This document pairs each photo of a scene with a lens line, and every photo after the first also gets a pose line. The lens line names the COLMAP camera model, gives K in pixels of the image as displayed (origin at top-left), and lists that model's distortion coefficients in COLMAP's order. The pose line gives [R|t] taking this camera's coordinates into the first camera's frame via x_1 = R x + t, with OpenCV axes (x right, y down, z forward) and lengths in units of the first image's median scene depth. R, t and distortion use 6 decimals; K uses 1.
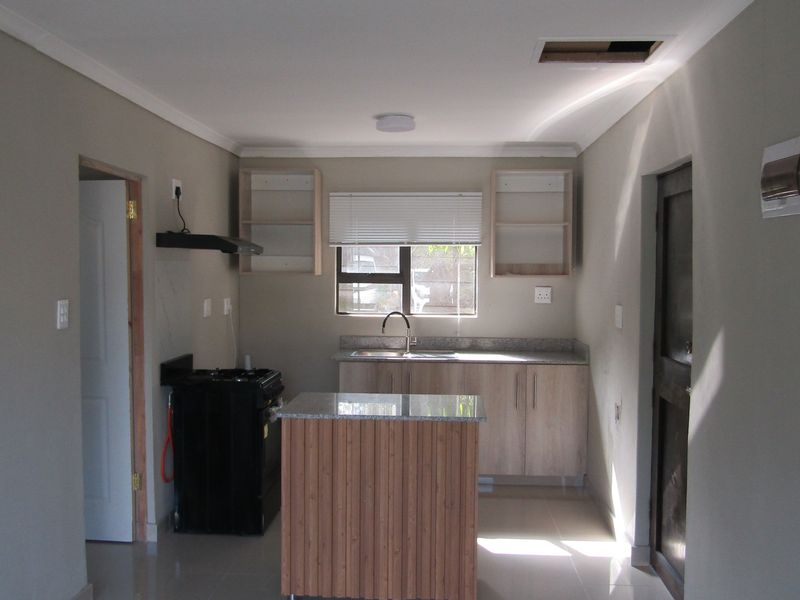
lens RADIAL K [[756.0, 0, 398.3], [0, 756.0, 302.3], [0, 0, 1]] dist [-0.013864, 0.000000]
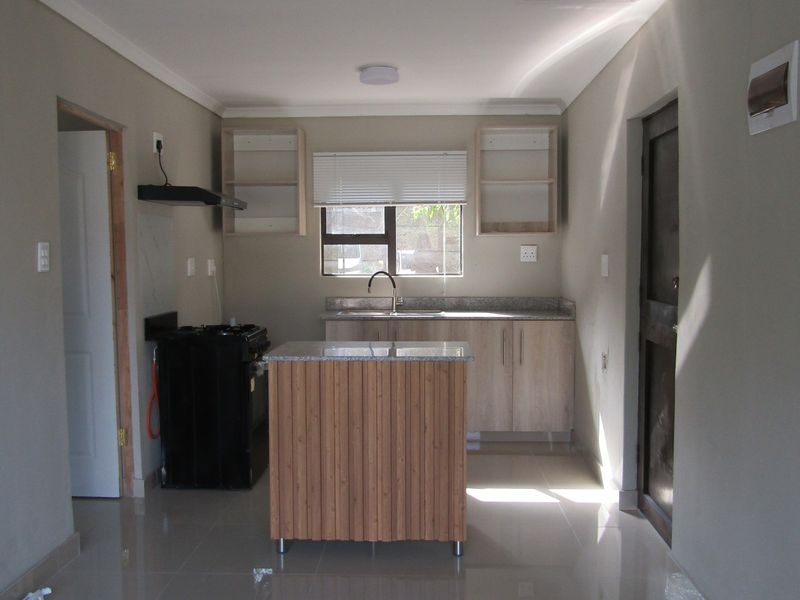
lens RADIAL K [[756.0, 0, 398.1], [0, 756.0, 303.7], [0, 0, 1]] dist [-0.013864, 0.000000]
pose [[0.999733, -0.012468, 0.019450, -0.001501], [0.012069, 0.999717, 0.020494, 0.037995], [-0.019700, -0.020254, 0.999601, 0.004134]]
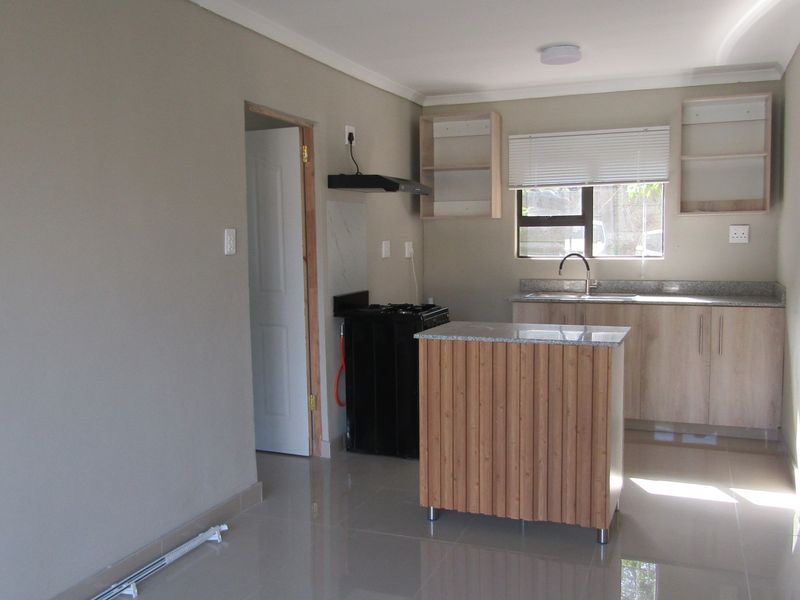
lens RADIAL K [[756.0, 0, 396.6], [0, 756.0, 303.2], [0, 0, 1]] dist [-0.013864, 0.000000]
pose [[0.949816, 0.009113, -0.312676, 0.092171], [0.004451, 0.999081, 0.042640, 0.037246], [0.312777, -0.041892, 0.948902, -0.004655]]
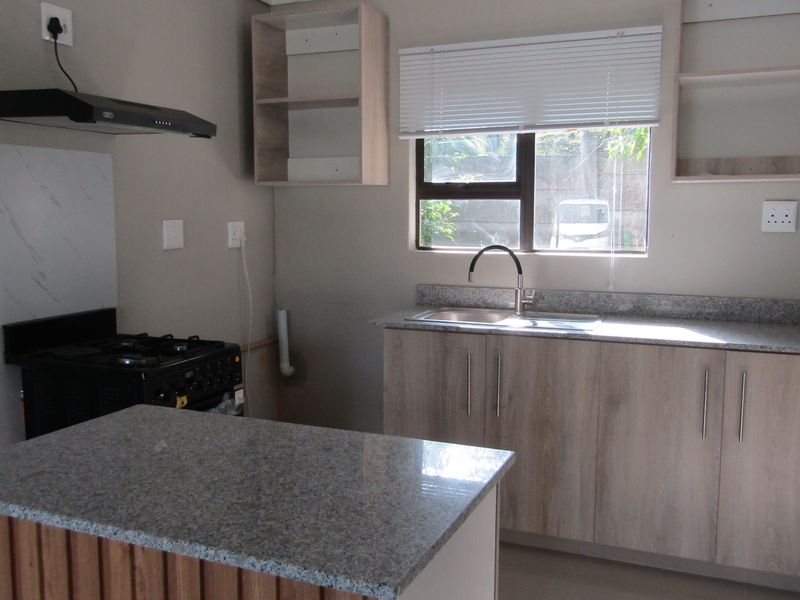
lens RADIAL K [[756.0, 0, 398.7], [0, 756.0, 301.8], [0, 0, 1]] dist [-0.013864, 0.000000]
pose [[0.944005, 0.032274, -0.328348, 0.128654], [-0.009119, 0.997376, 0.071816, 0.016108], [0.329804, -0.064801, 0.941823, 0.462762]]
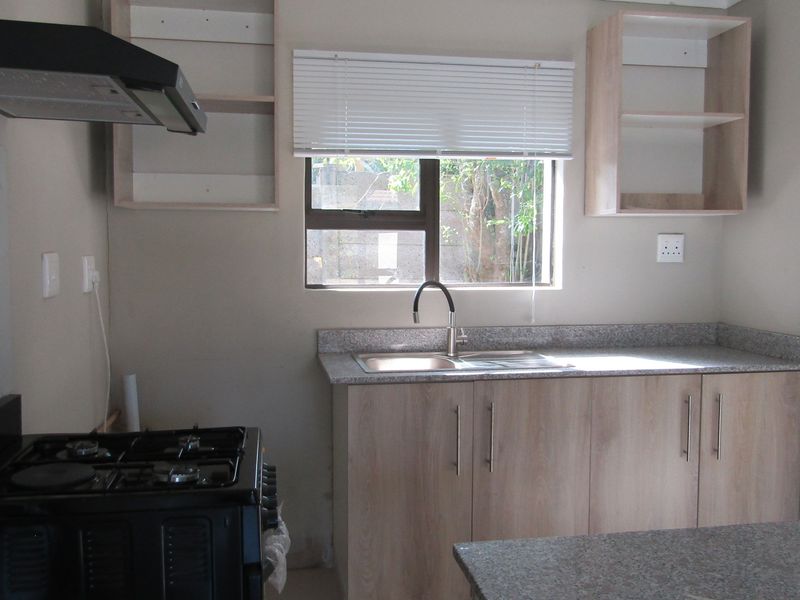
lens RADIAL K [[756.0, 0, 397.5], [0, 756.0, 301.8], [0, 0, 1]] dist [-0.013864, 0.000000]
pose [[0.973328, -0.021590, 0.228399, -0.159223], [0.015595, 0.999486, 0.028020, 0.013274], [-0.228887, -0.023711, 0.973164, 0.541416]]
